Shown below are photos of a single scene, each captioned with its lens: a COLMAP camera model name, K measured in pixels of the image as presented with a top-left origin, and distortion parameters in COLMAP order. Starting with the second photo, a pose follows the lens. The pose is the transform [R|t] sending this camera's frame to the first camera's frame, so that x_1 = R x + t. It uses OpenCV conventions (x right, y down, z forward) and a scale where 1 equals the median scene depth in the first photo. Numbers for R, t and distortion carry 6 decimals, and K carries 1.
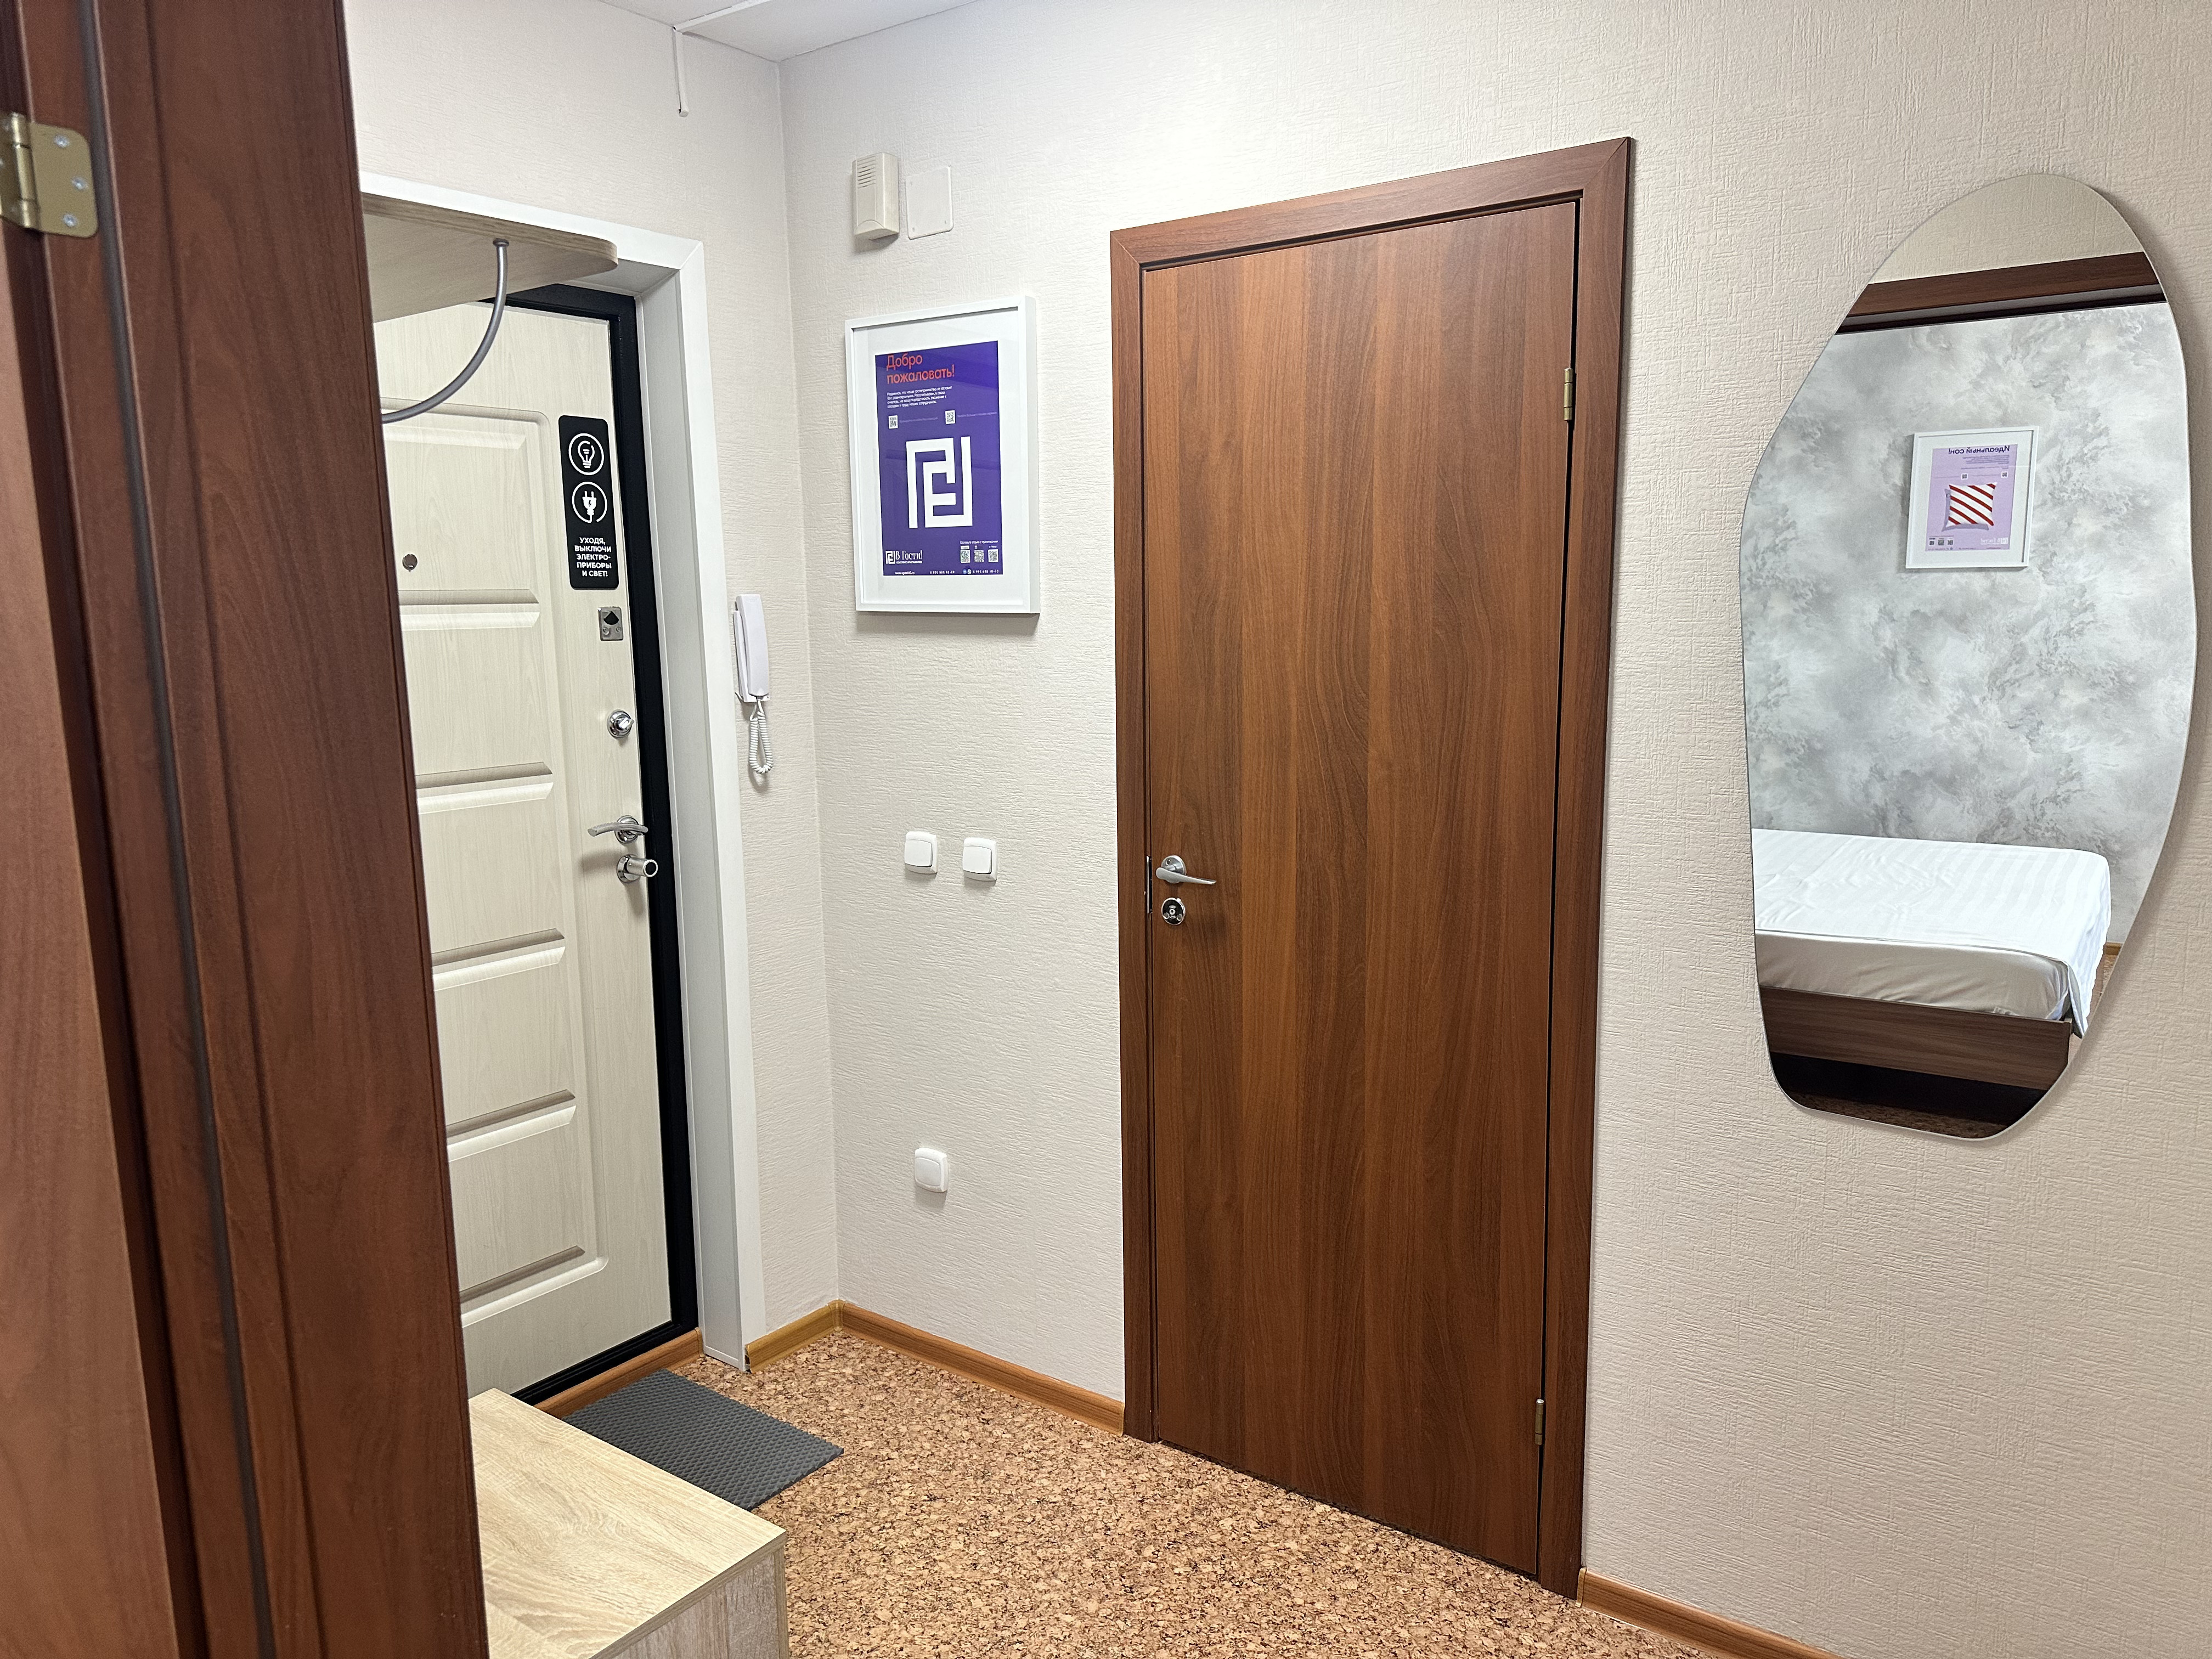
lens RADIAL K [[1565.0, 0, 1110.7], [0, 1565.0, 803.1], [0, 0, 1]] dist [0.023283, -0.043617]
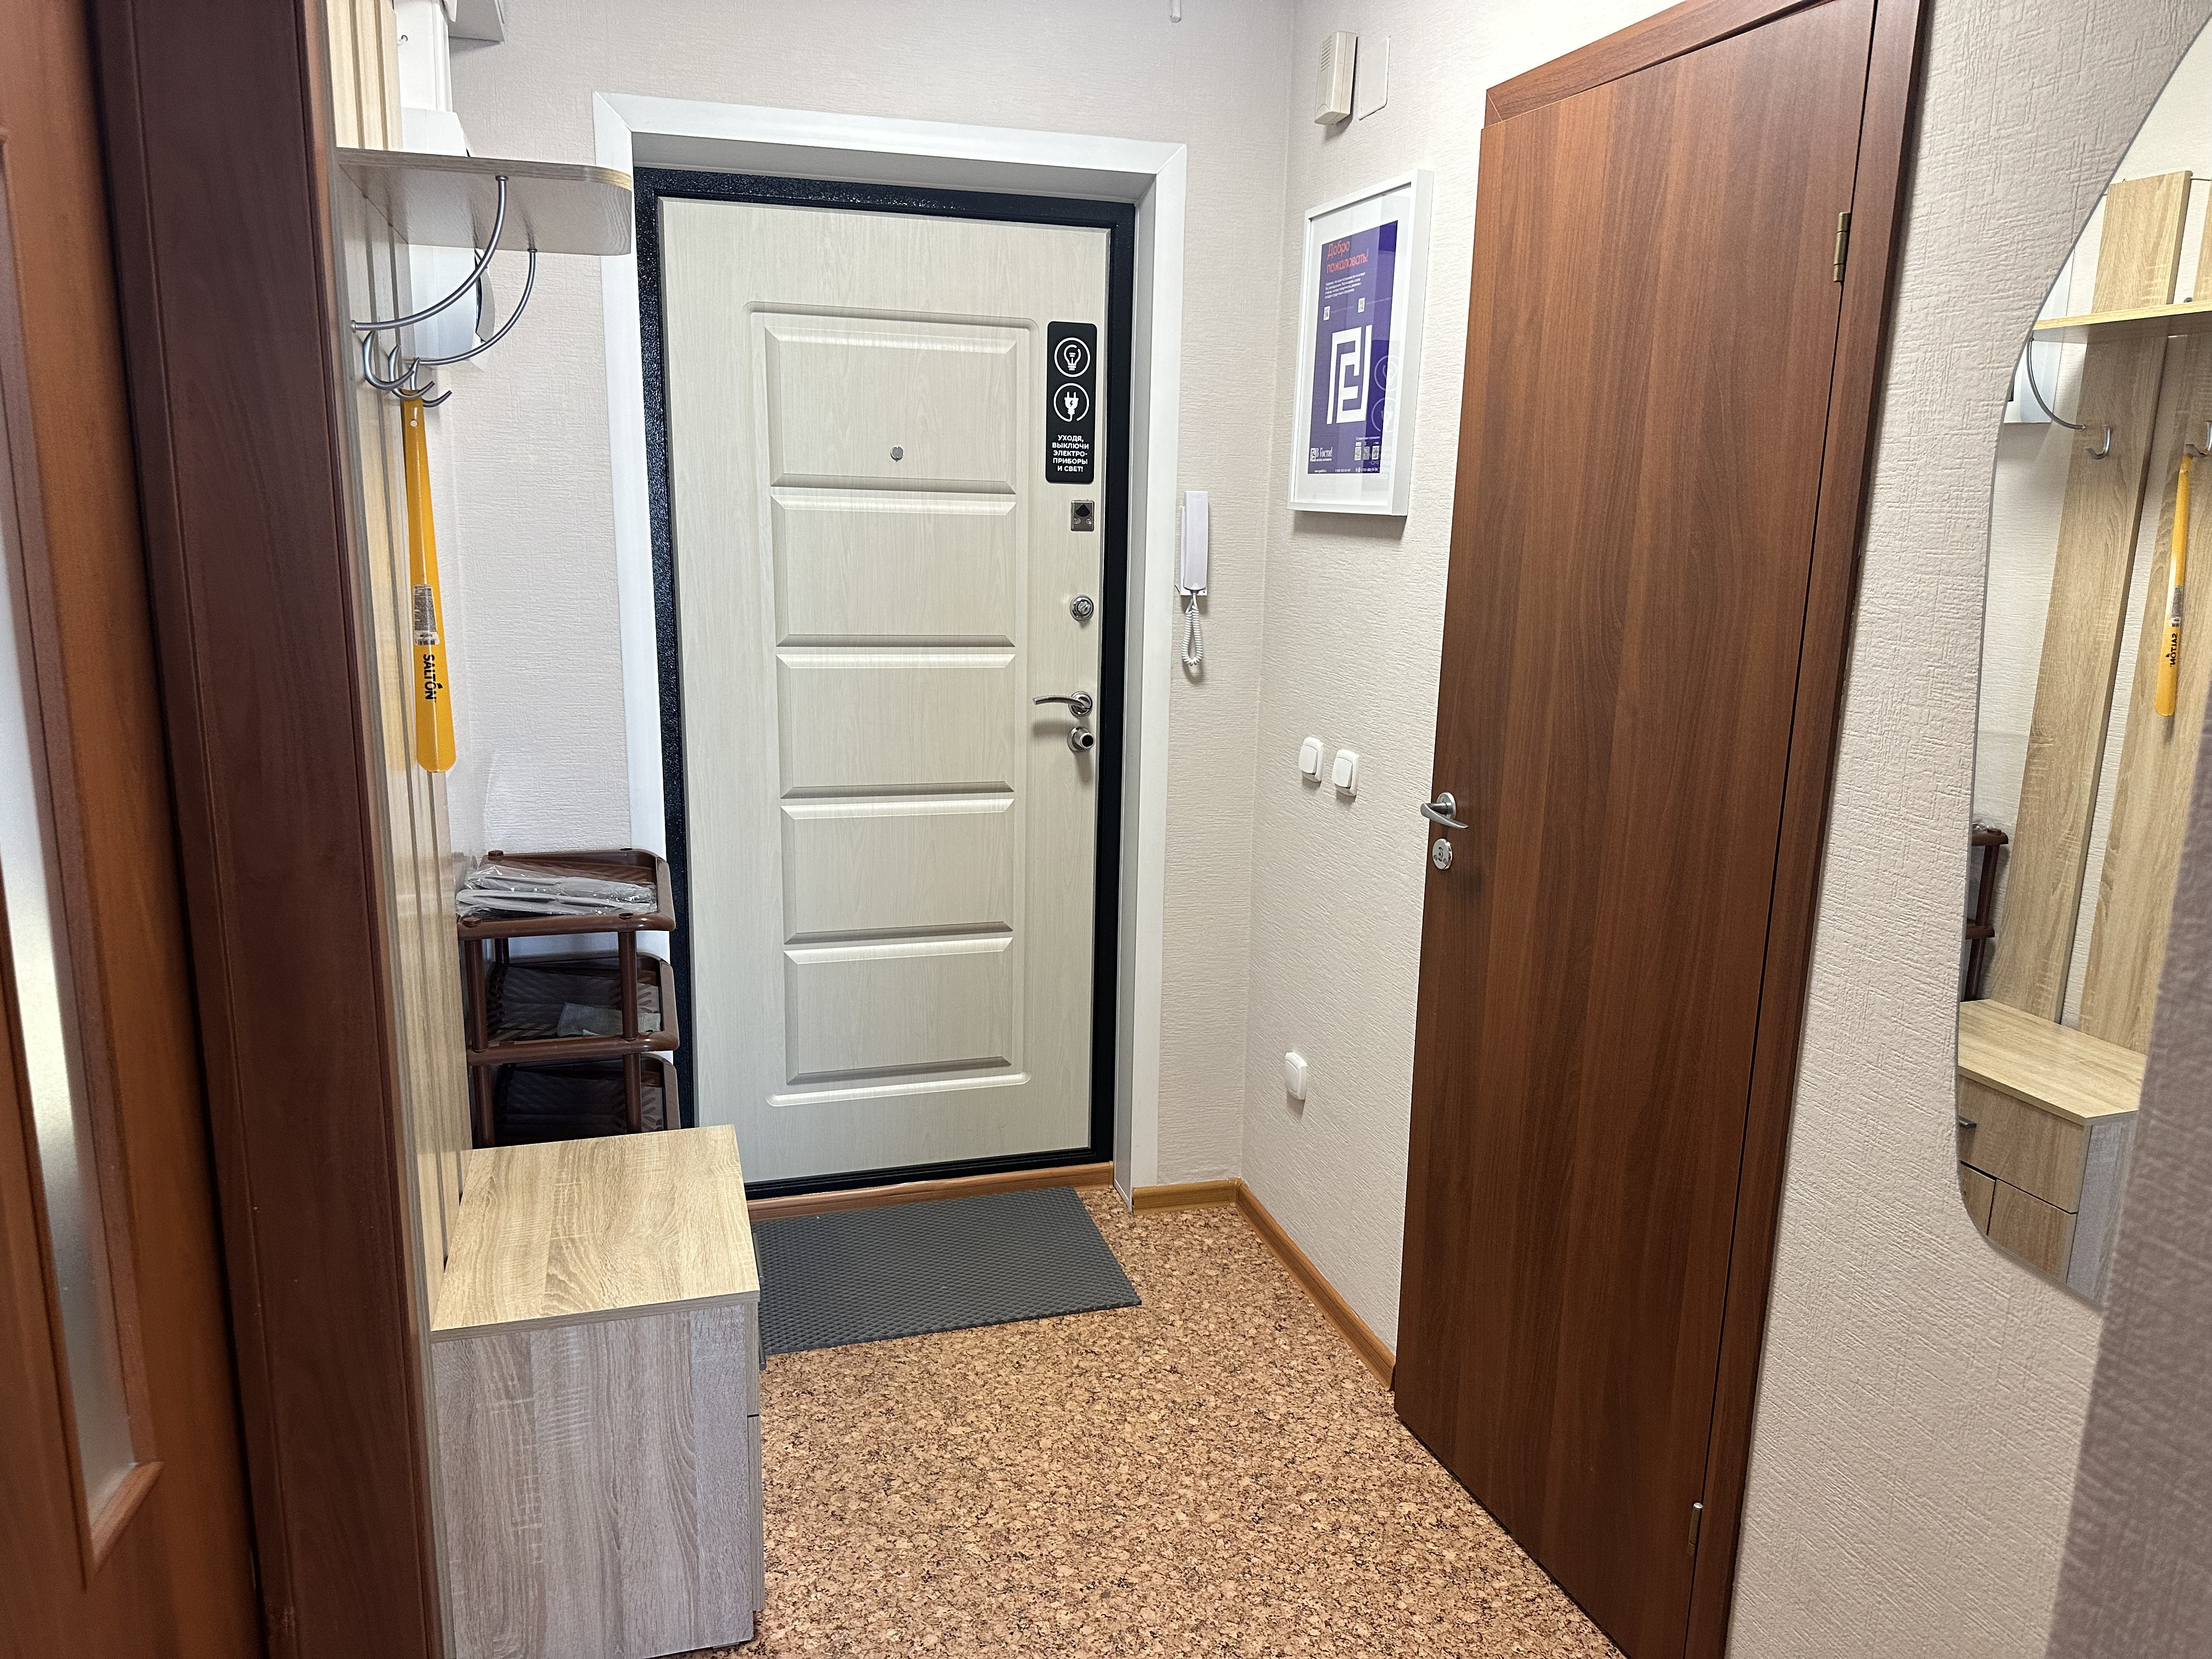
lens RADIAL K [[1565.0, 0, 1071.8], [0, 1565.0, 805.8], [0, 0, 1]] dist [0.023283, -0.043617]
pose [[0.781539, 0.144548, -0.606879, 0.387646], [-0.104794, 0.989382, 0.100701, -0.023470], [0.614991, -0.015105, 0.788389, 0.137742]]
